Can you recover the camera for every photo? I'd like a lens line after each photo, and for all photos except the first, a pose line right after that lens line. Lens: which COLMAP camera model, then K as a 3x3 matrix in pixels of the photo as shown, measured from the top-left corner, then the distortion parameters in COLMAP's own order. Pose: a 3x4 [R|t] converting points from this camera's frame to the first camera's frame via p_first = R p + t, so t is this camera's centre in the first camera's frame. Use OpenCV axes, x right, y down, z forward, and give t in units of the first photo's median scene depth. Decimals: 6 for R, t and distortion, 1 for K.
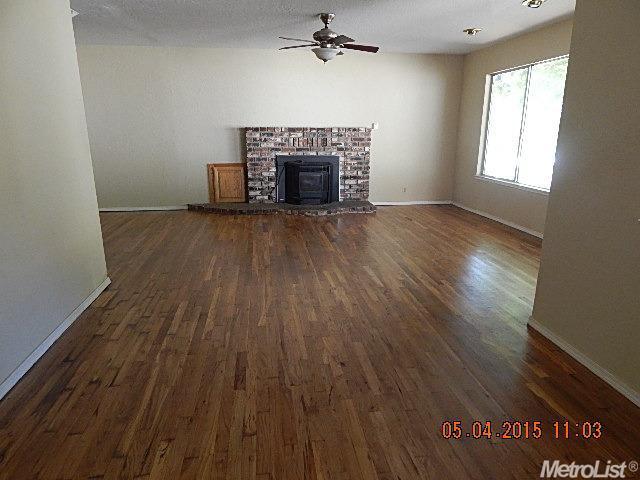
lens RADIAL K [[424.0, 0, 320.0], [0, 424.0, 240.0], [0, 0, 1]] dist [0.004864, -0.000579]
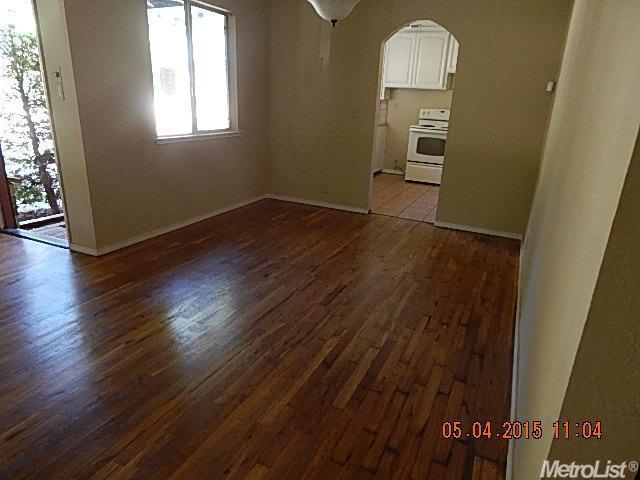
lens RADIAL K [[424.0, 0, 320.0], [0, 424.0, 240.0], [0, 0, 1]] dist [0.004864, -0.000579]
pose [[-0.835910, -0.217662, 0.503862, -0.685748], [0.093298, 0.848298, 0.521235, -0.450098], [-0.540878, 0.482715, -0.688794, 1.650385]]
